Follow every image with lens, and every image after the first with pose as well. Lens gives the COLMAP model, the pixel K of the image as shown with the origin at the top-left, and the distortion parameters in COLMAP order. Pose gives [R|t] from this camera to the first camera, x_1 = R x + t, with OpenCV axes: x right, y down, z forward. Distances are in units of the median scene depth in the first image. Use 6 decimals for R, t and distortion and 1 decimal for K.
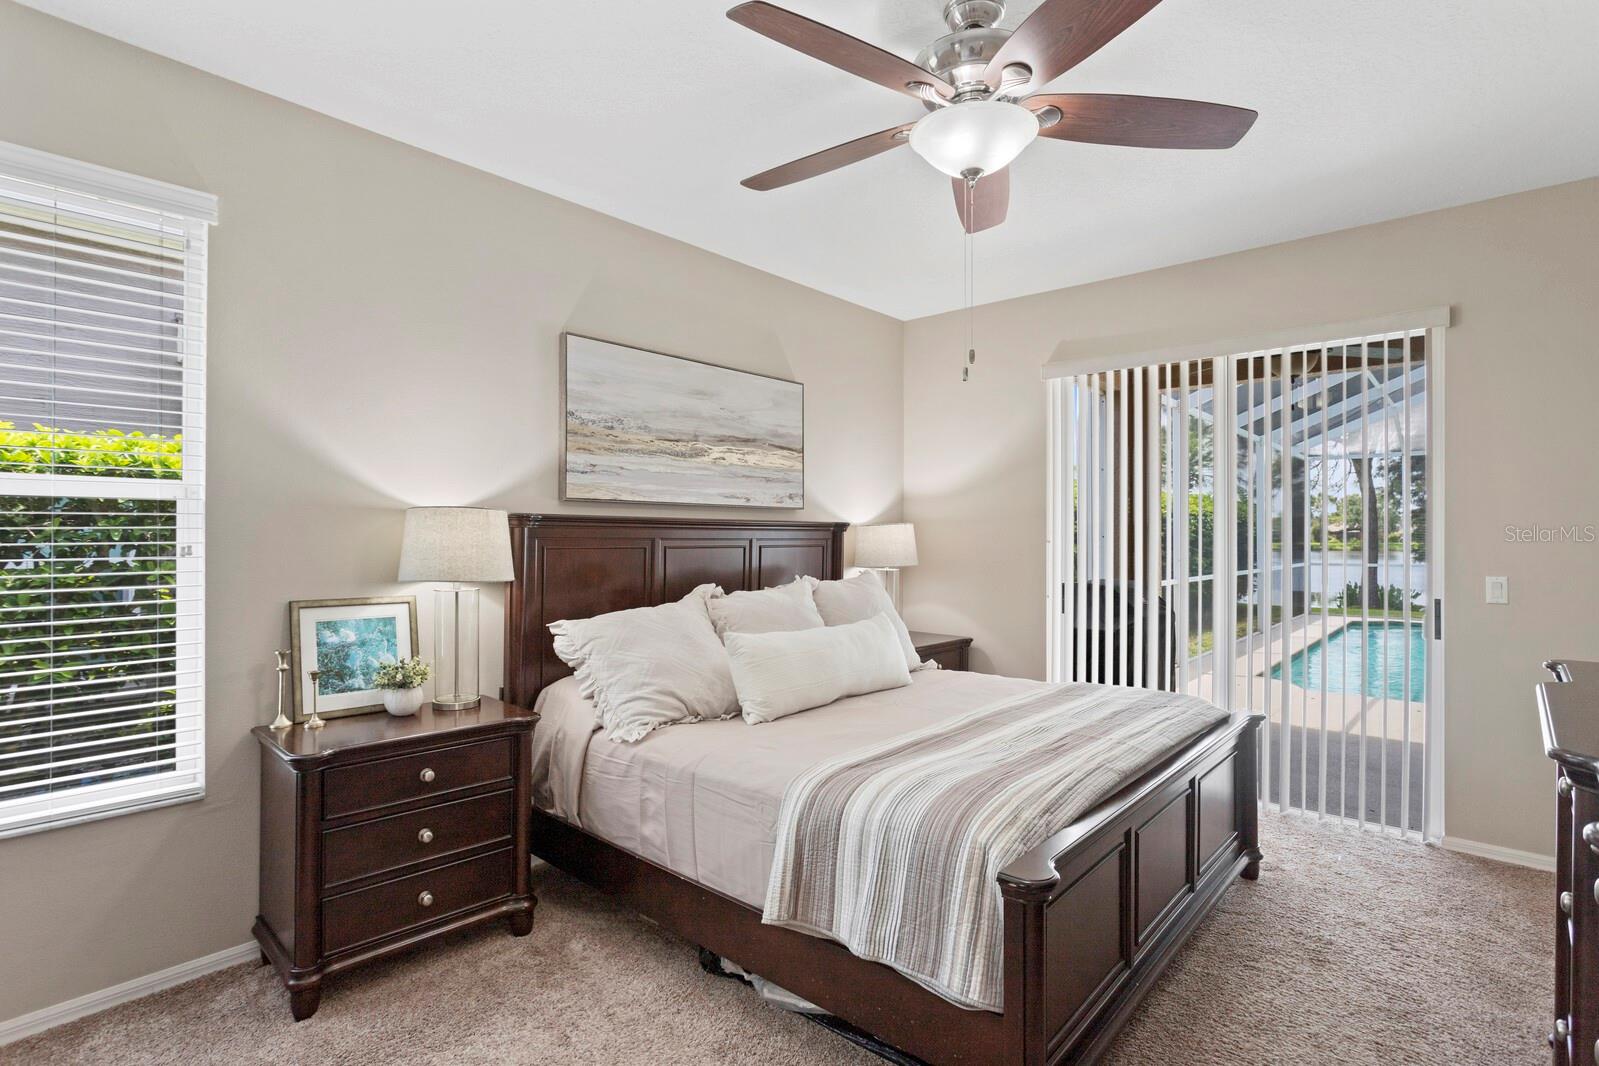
lens RADIAL K [[809.4, 0, 792.0], [0, 809.4, 529.3], [0, 0, 1]] dist [-0.011430, 0.004631]
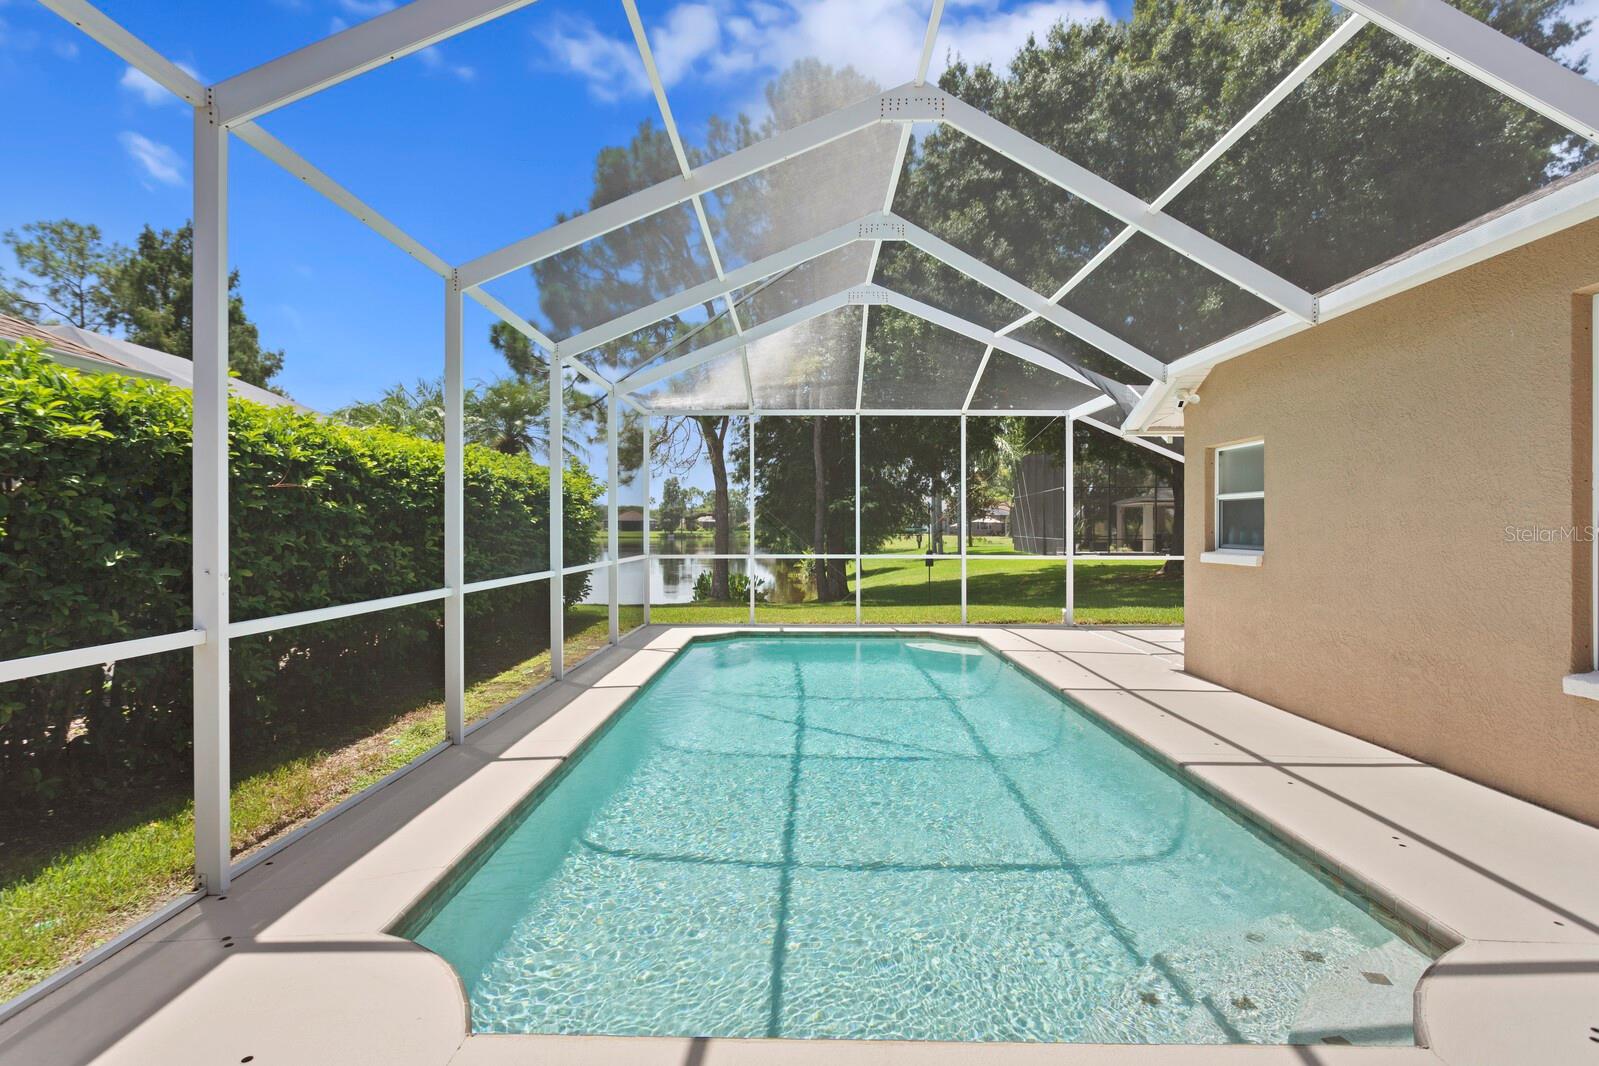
lens RADIAL K [[809.4, 0, 808.0], [0, 809.4, 517.4], [0, 0, 1]] dist [-0.011430, 0.004631]
pose [[0.764690, 0.006113, 0.644370, 0.243833], [0.001132, 0.999941, -0.010829, 0.006588], [-0.644398, 0.009010, 0.764637, 0.291210]]
